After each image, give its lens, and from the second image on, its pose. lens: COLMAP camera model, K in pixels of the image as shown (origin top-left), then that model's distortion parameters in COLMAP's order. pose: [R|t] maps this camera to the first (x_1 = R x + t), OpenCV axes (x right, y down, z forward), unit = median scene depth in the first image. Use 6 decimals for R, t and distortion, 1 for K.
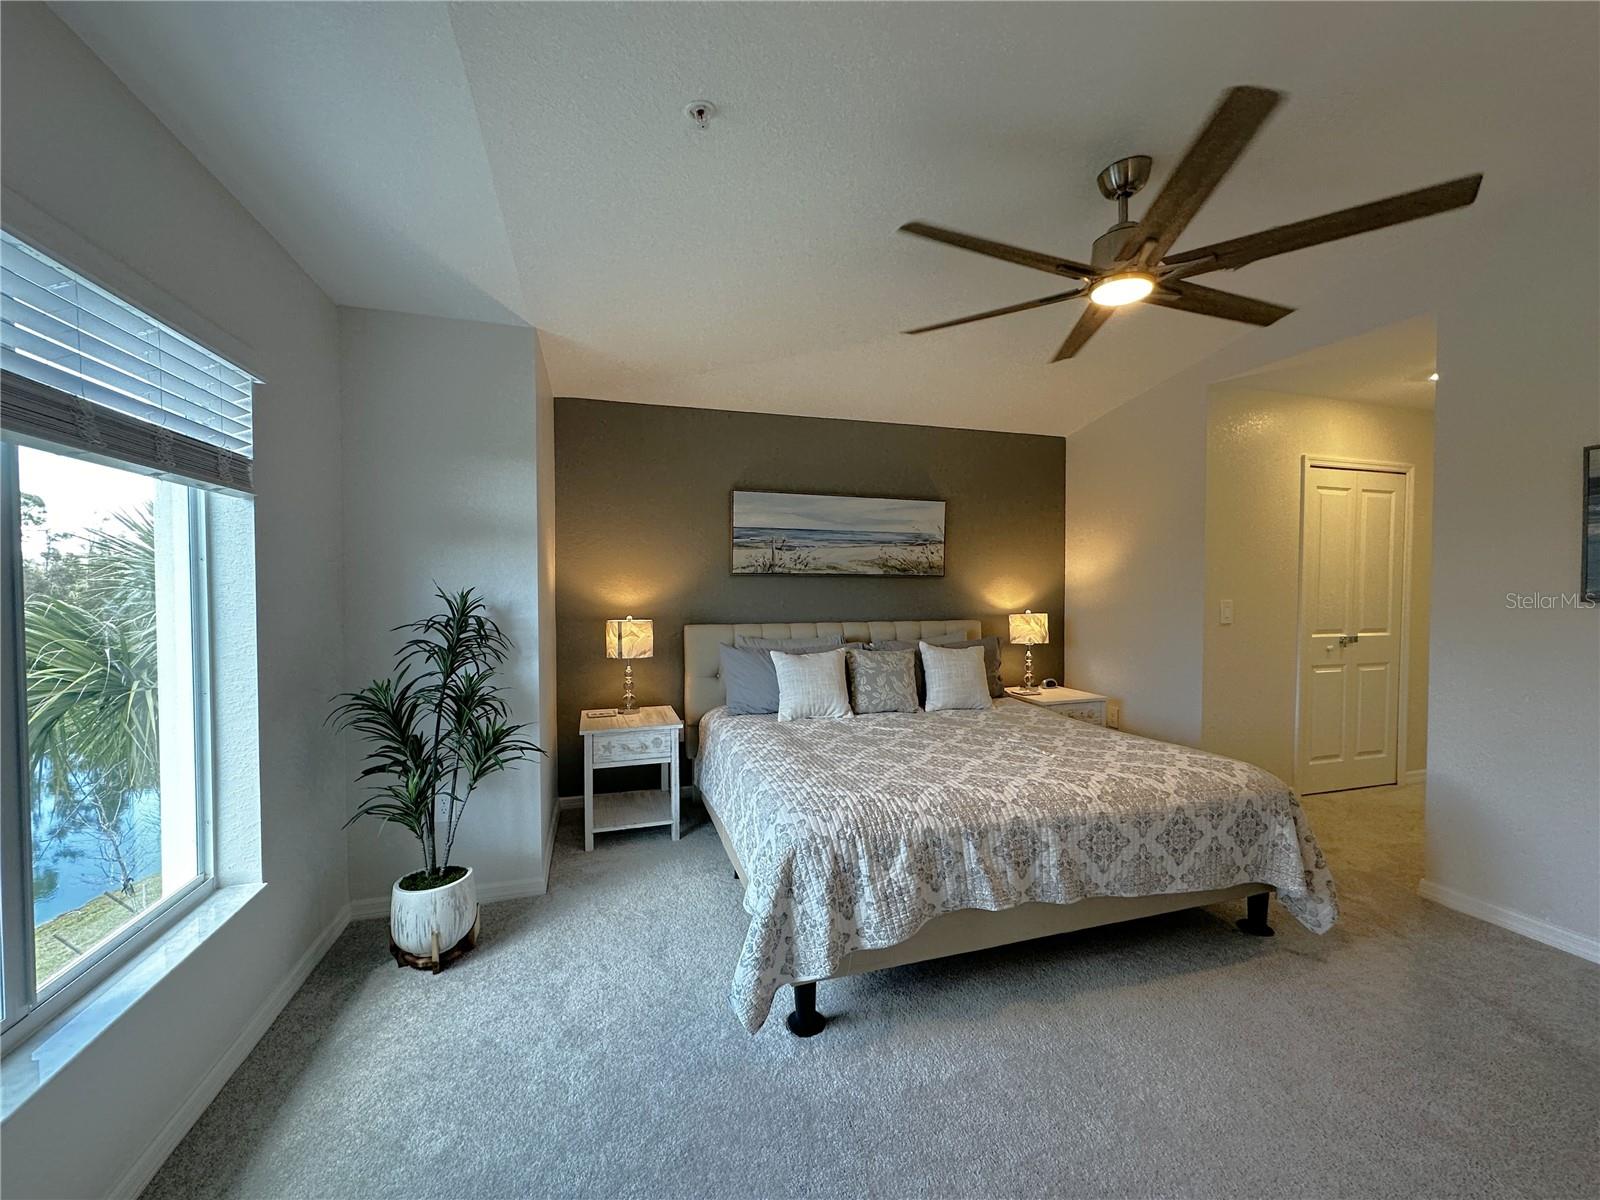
lens RADIAL K [[633.2, 0, 795.4], [0, 633.2, 609.1], [0, 0, 1]] dist [-0.002745, -0.000486]
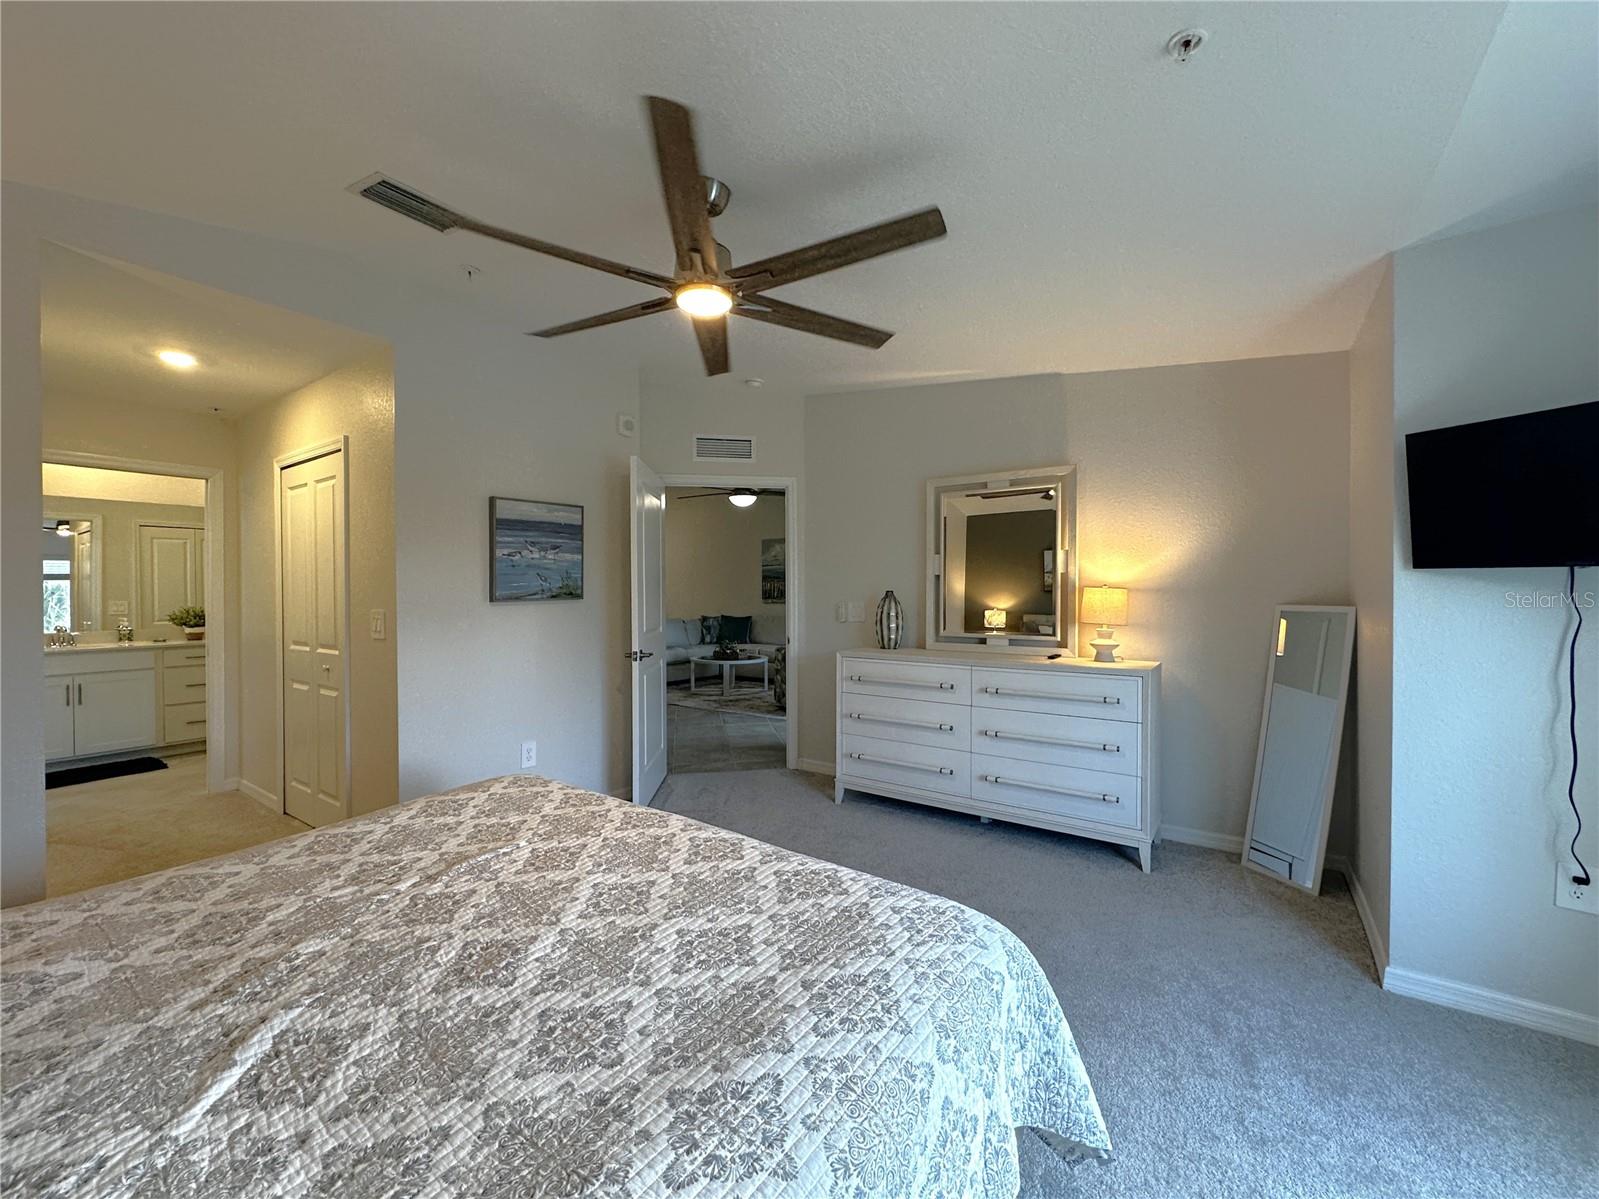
lens RADIAL K [[638.8, 0, 796.8], [0, 638.8, 595.7], [0, 0, 1]] dist [-0.000011, 0.000049]
pose [[-0.618423, -0.005892, 0.785824, -0.226033], [0.033167, 0.998885, 0.033592, -0.032984], [-0.785145, 0.046837, -0.617538, 0.870085]]
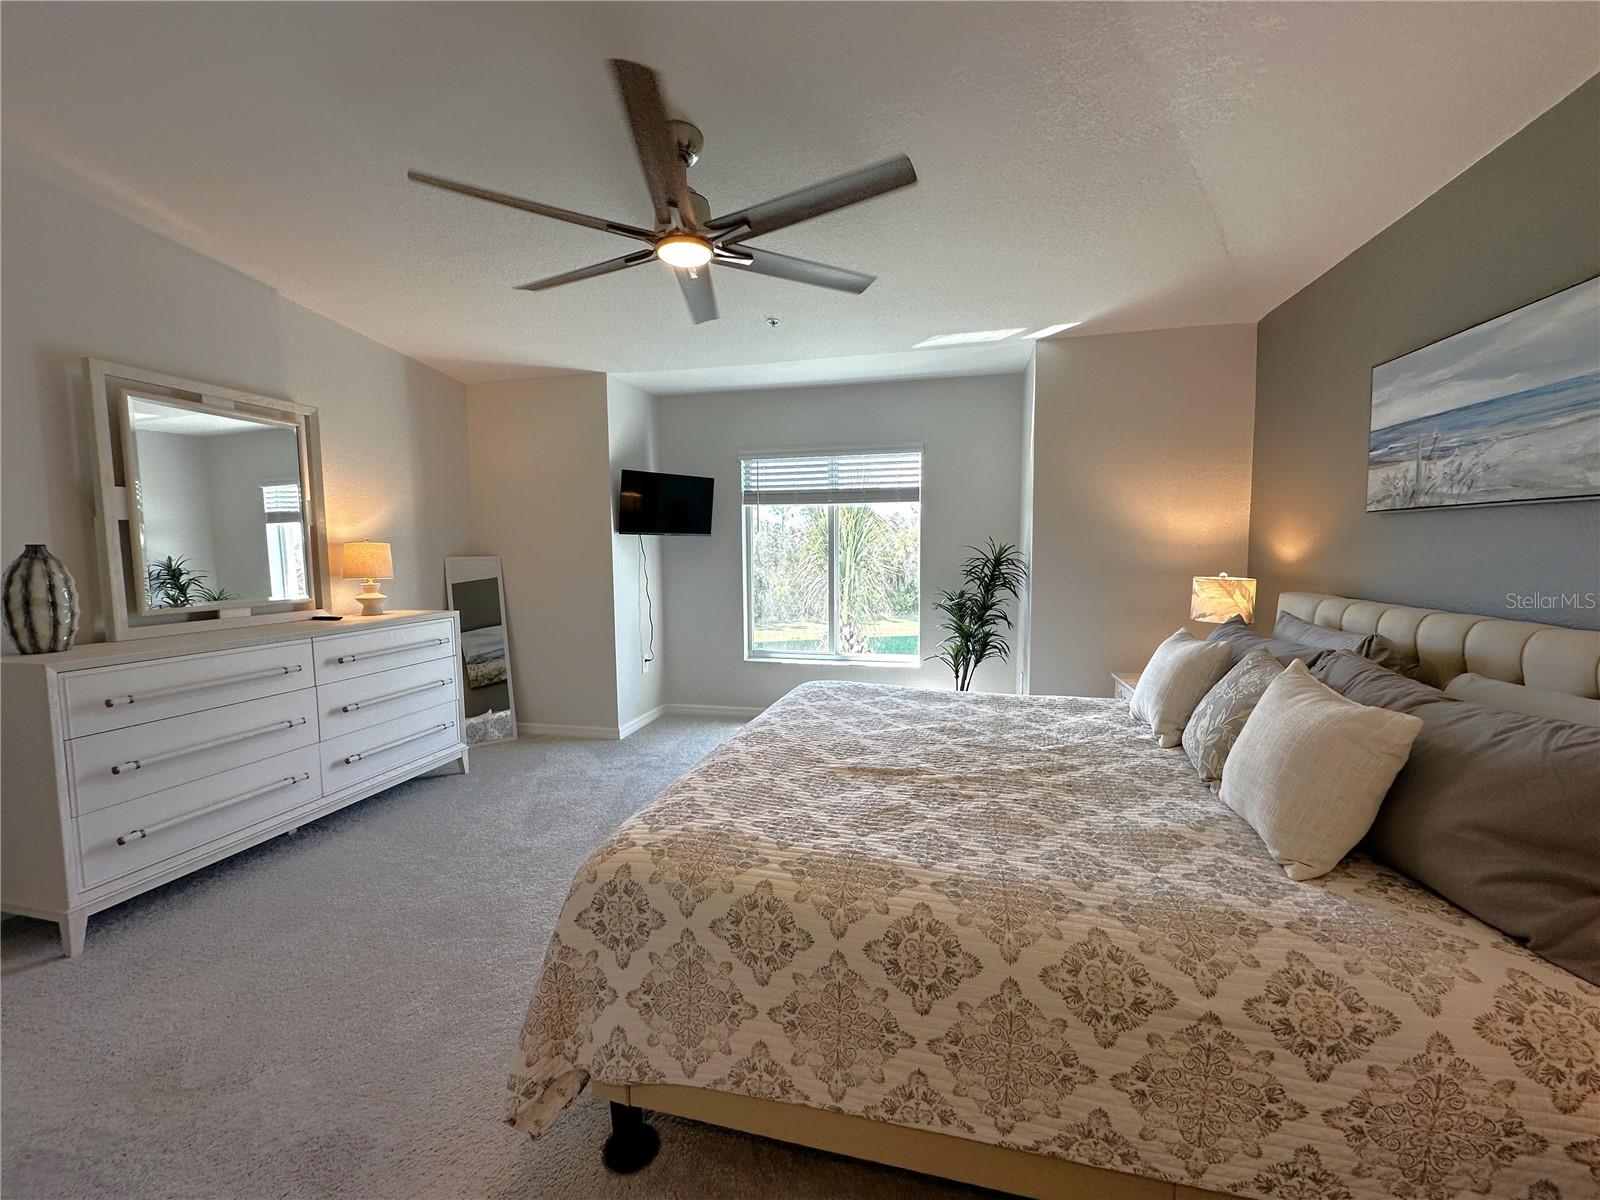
lens RADIAL K [[639.2, 0, 797.7], [0, 639.2, 598.1], [0, 0, 1]] dist [-0.001087, -0.000096]
pose [[-0.504120, 0.072744, -0.860565, 0.782294], [-0.025541, 0.994755, 0.099049, -0.025825], [0.863256, 0.071912, -0.499618, 0.975375]]
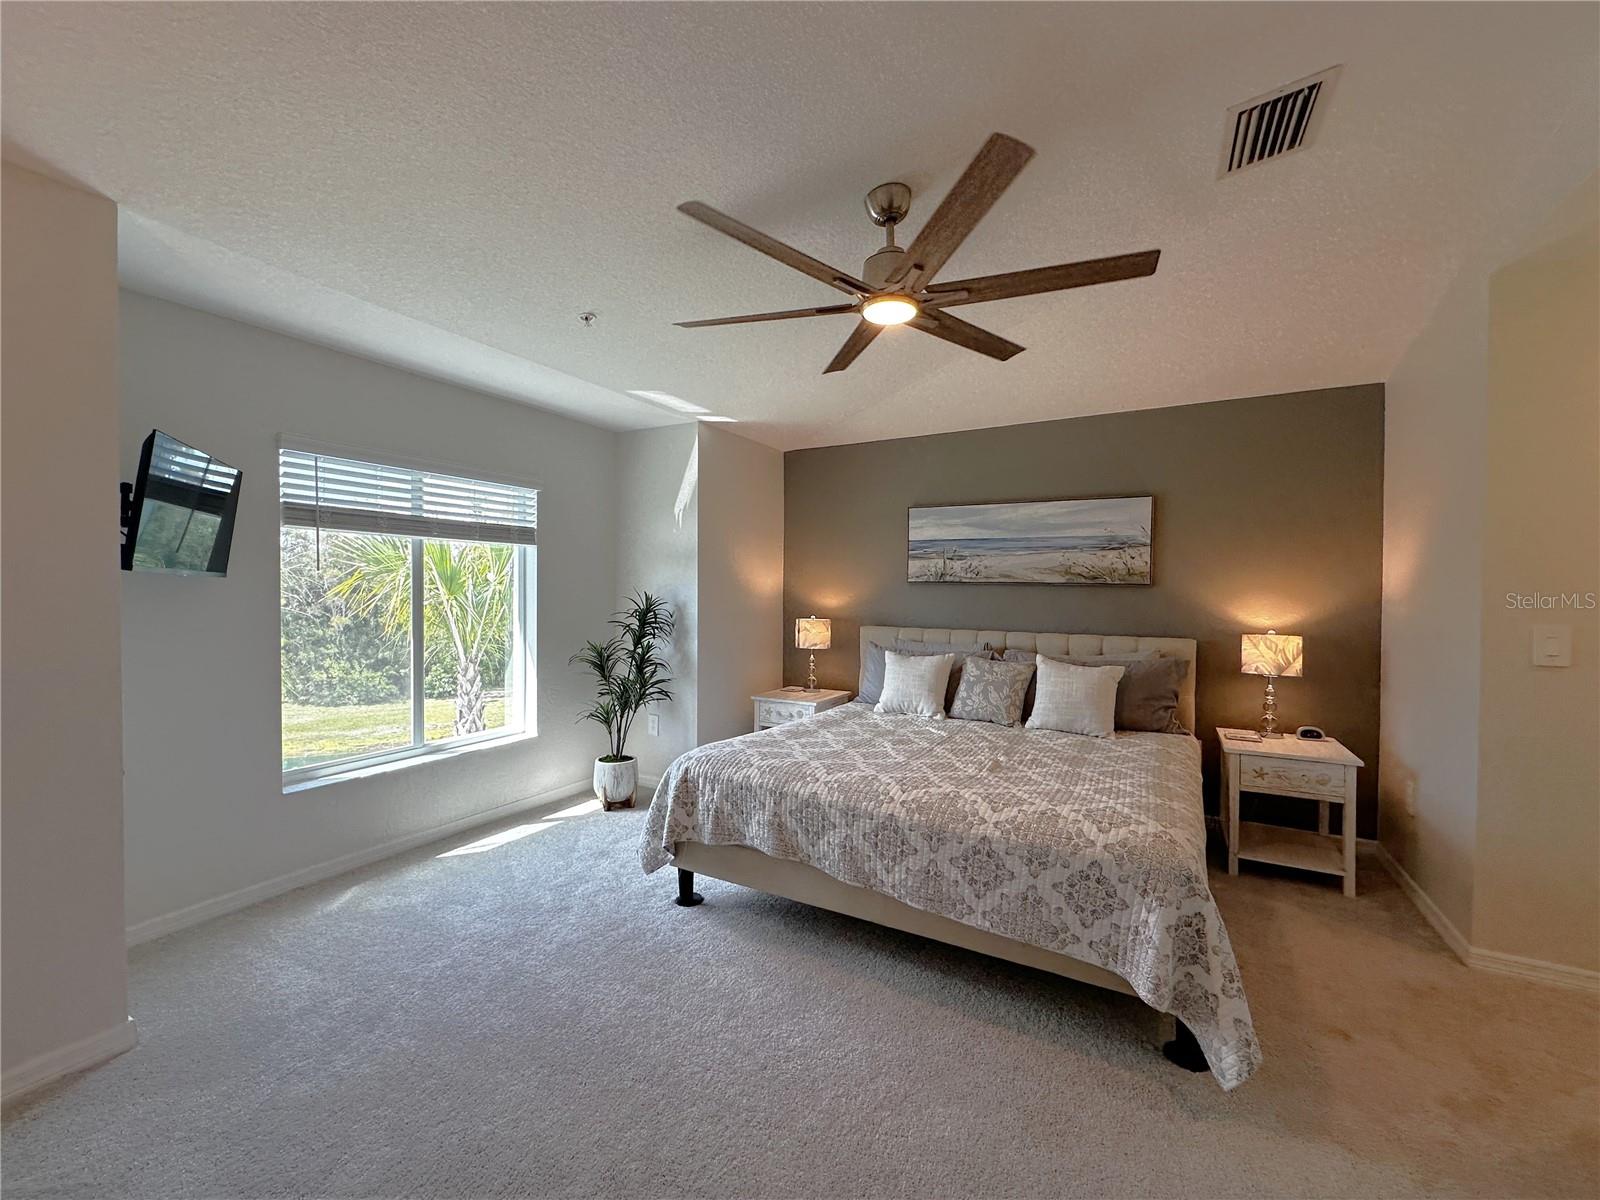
lens RADIAL K [[639.2, 0, 797.7], [0, 639.2, 598.1], [0, 0, 1]] dist [-0.001087, -0.000096]
pose [[0.692361, 0.018041, -0.721326, 0.670856], [-0.037158, 0.999252, -0.010673, -0.009456], [0.720594, 0.034193, 0.692513, 0.088801]]
